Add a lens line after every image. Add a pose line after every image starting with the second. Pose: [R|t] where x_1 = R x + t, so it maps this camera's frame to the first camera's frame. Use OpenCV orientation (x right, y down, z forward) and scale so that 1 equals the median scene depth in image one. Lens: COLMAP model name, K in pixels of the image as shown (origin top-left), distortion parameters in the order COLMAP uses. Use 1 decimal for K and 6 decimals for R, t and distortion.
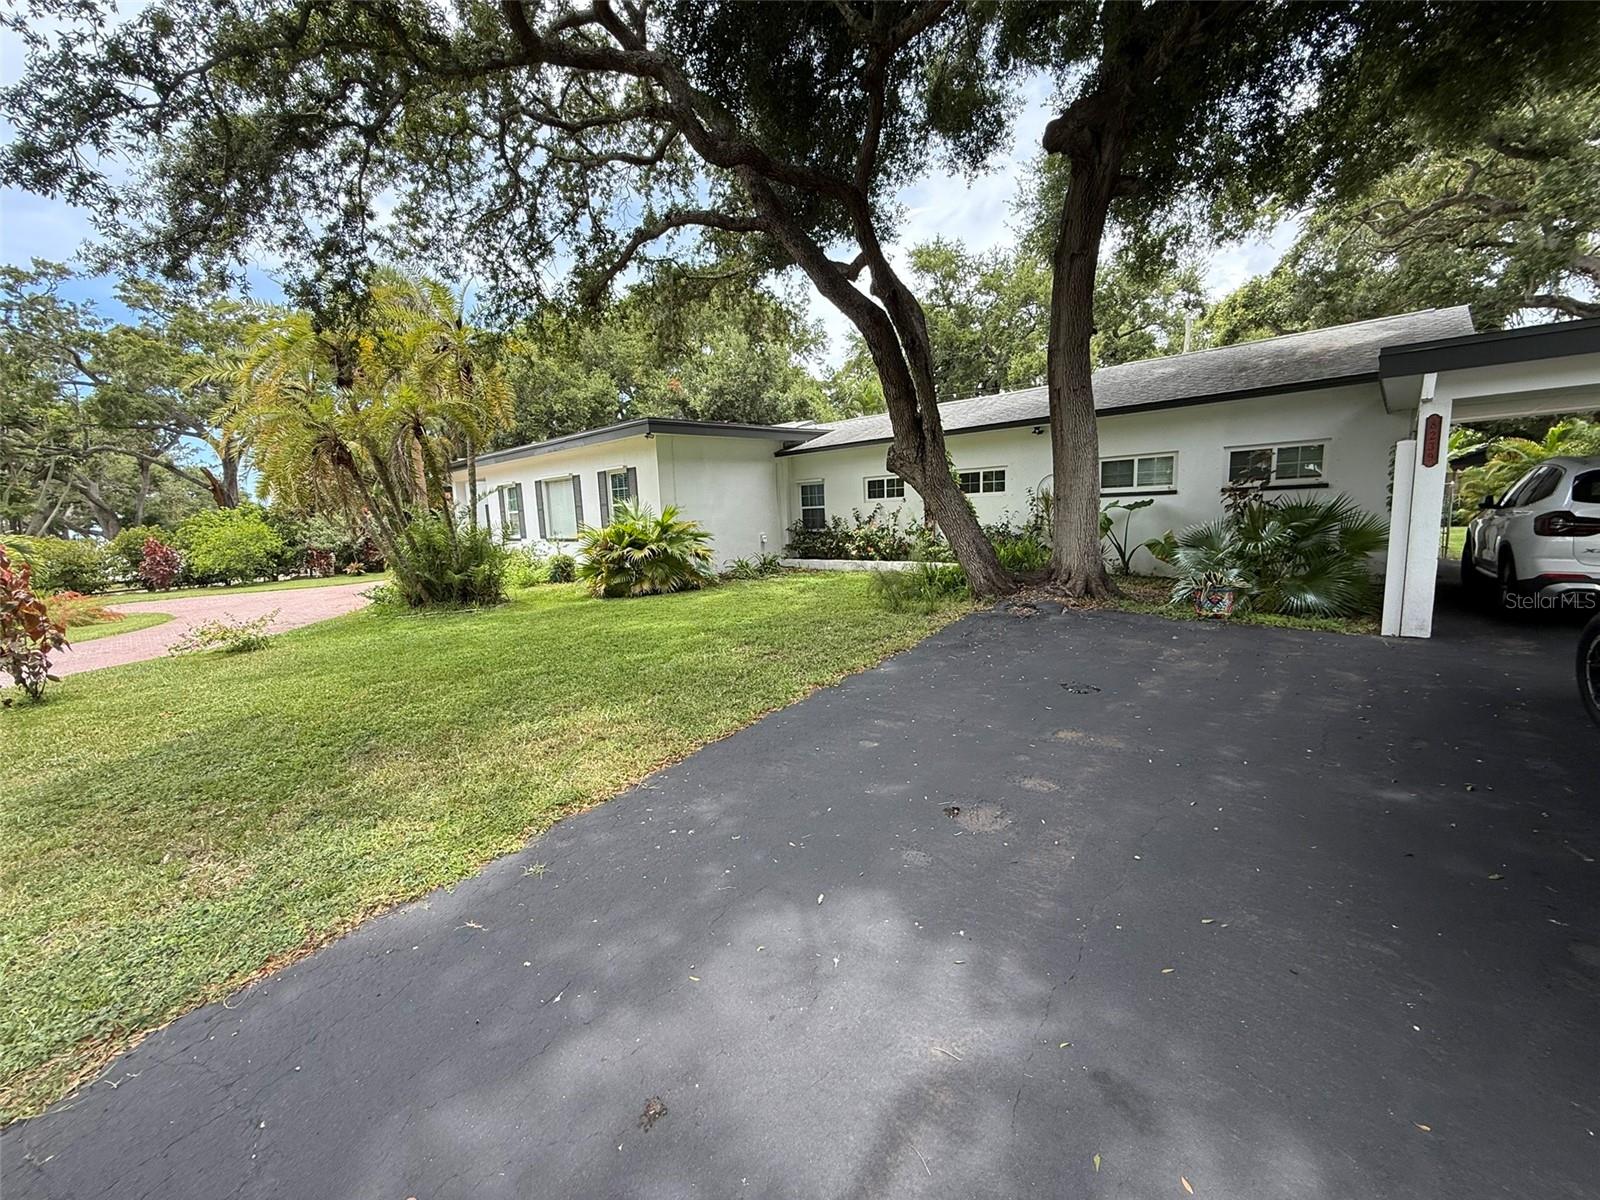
lens RADIAL K [[635.0, 0, 793.4], [0, 635.0, 597.7], [0, 0, 1]] dist [-0.001517, 0.000332]
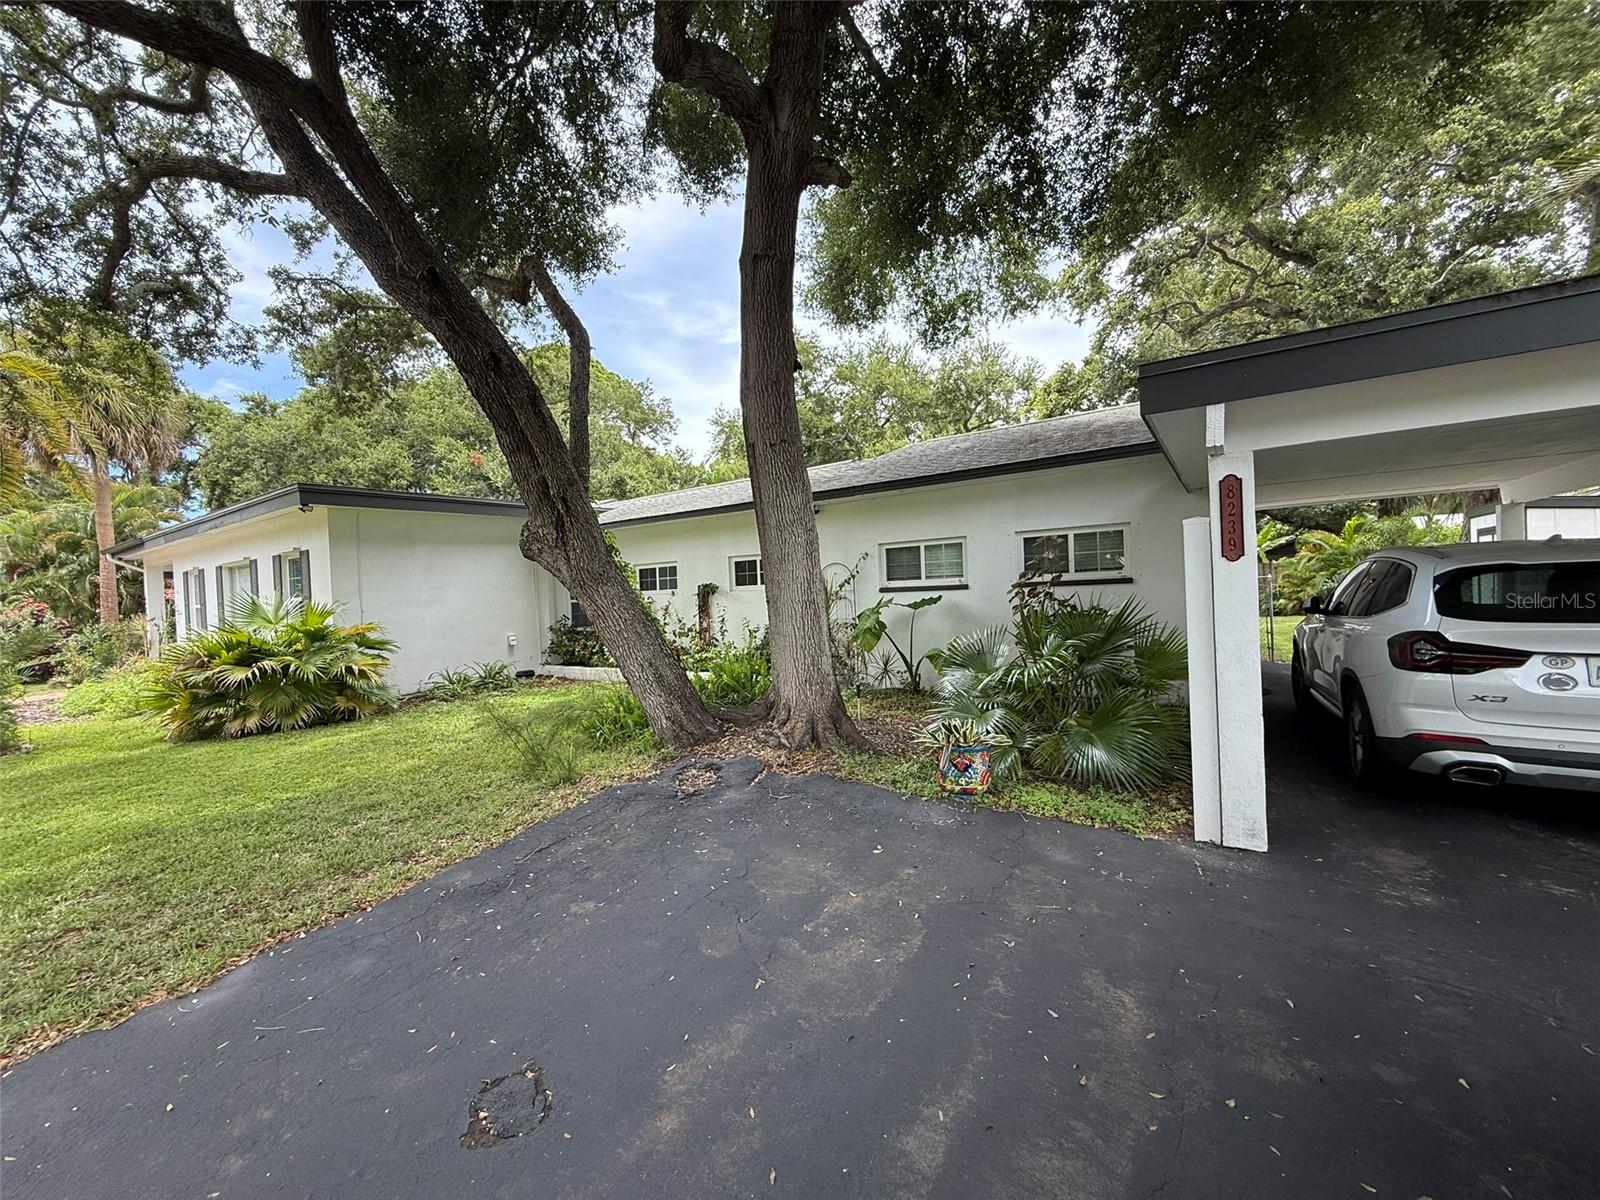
lens RADIAL K [[635.0, 0, 794.7], [0, 635.0, 597.4], [0, 0, 1]] dist [-0.001517, 0.000332]
pose [[0.988099, -0.001723, 0.153808, 0.256740], [0.021934, 0.991297, -0.129807, -0.052711], [-0.152245, 0.131635, 0.979537, 0.245693]]
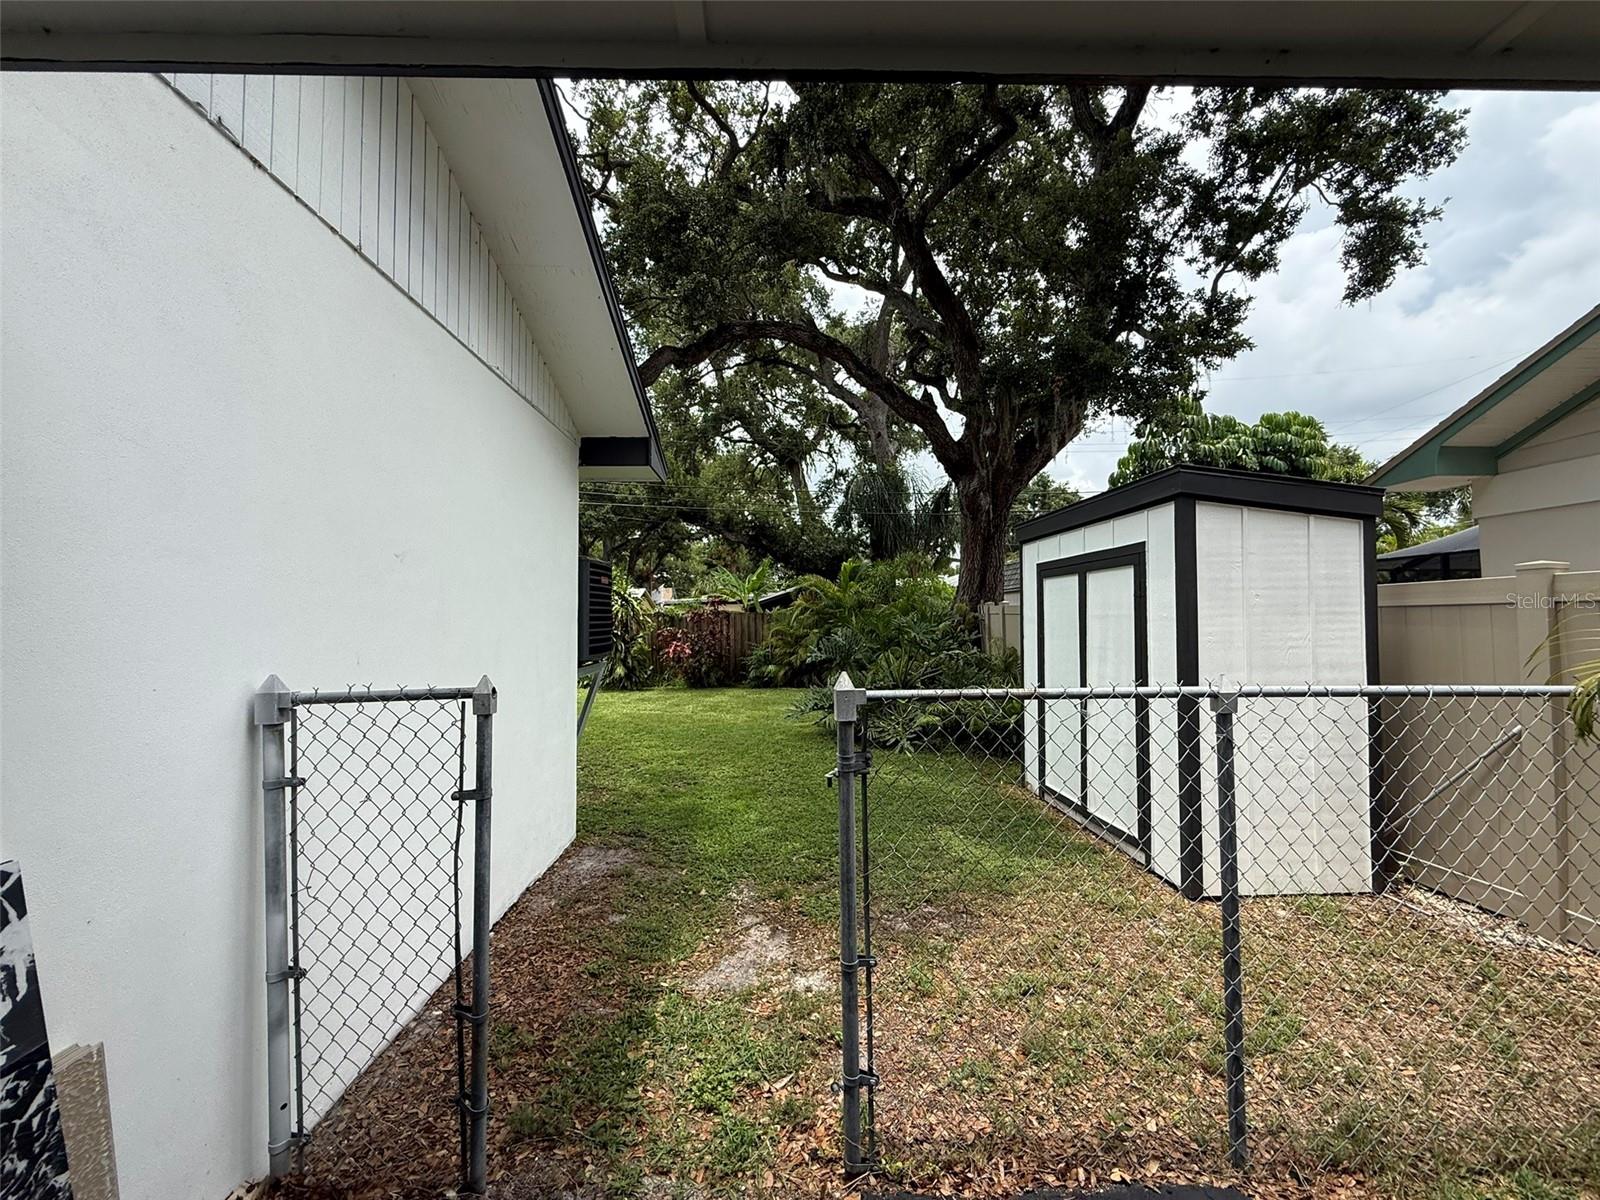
lens RADIAL K [[635.0, 0, 795.9], [0, 635.0, 599.0], [0, 0, 1]] dist [-0.001517, 0.000332]
pose [[0.700906, 0.060970, 0.710643, 1.004830], [0.071417, 0.985334, -0.154976, -0.178127], [-0.709670, 0.159375, 0.686271, 0.854495]]
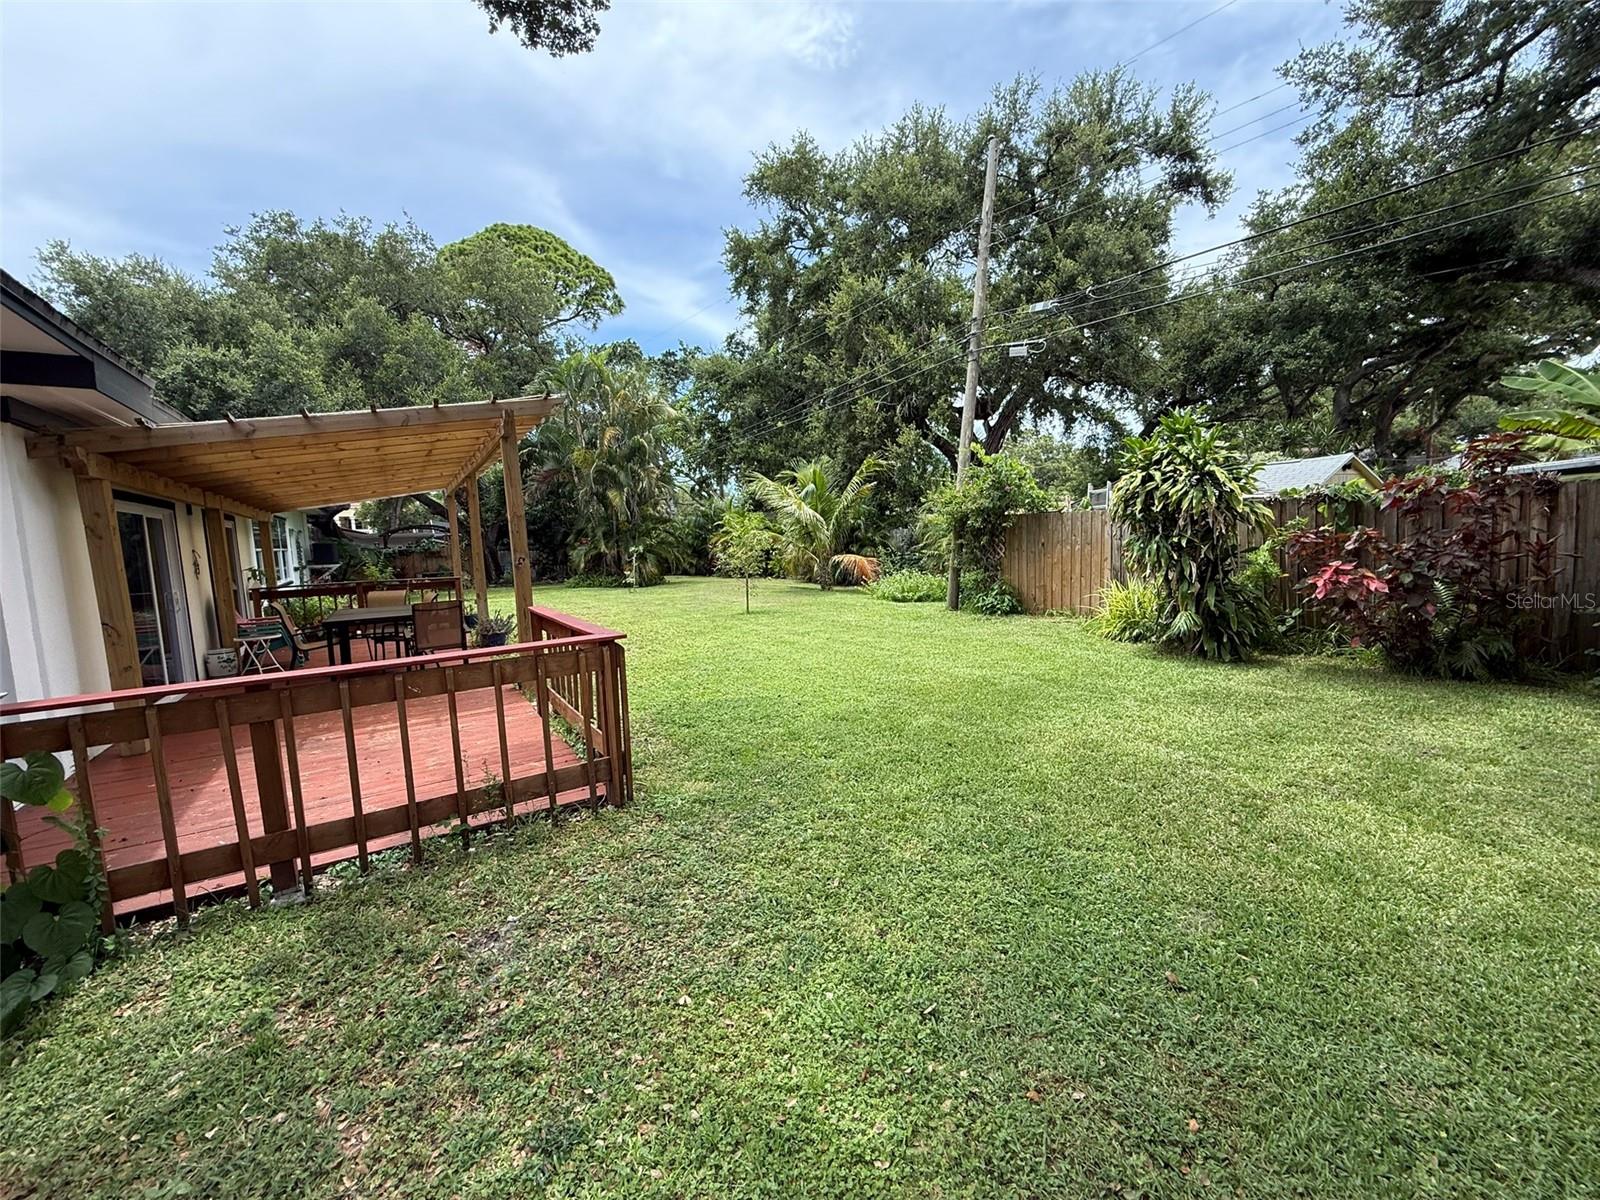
lens RADIAL K [[635.0, 0, 795.0], [0, 635.0, 597.9], [0, 0, 1]] dist [-0.001517, 0.000332]
pose [[0.970331, 0.028713, -0.240070, 1.426777], [-0.035647, 0.999062, -0.024590, -0.247782], [0.239138, 0.032418, 0.970444, 1.284460]]
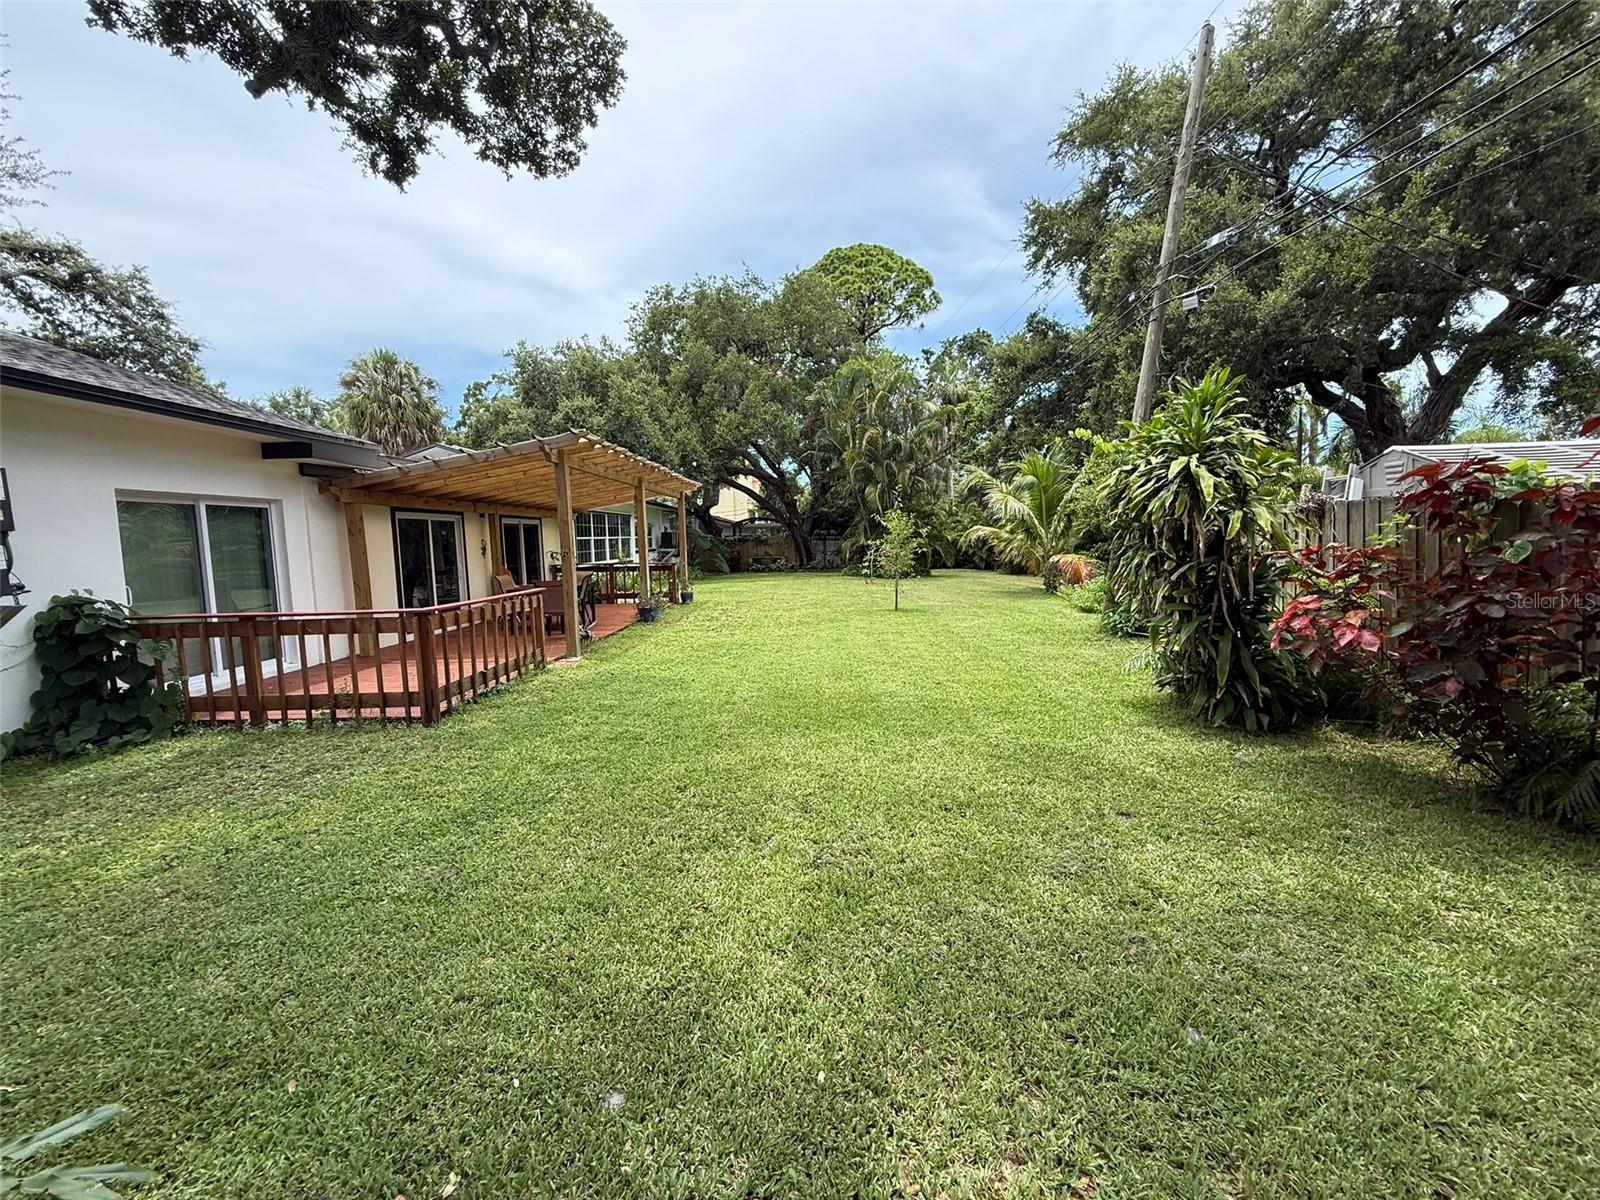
lens RADIAL K [[635.0, 0, 798.9], [0, 635.0, 600.3], [0, 0, 1]] dist [-0.001517, 0.000332]
pose [[0.668779, 0.099435, -0.736782, 1.797602], [-0.105144, 0.993705, 0.038669, -0.288929], [0.735989, 0.051607, 0.675024, 1.460955]]
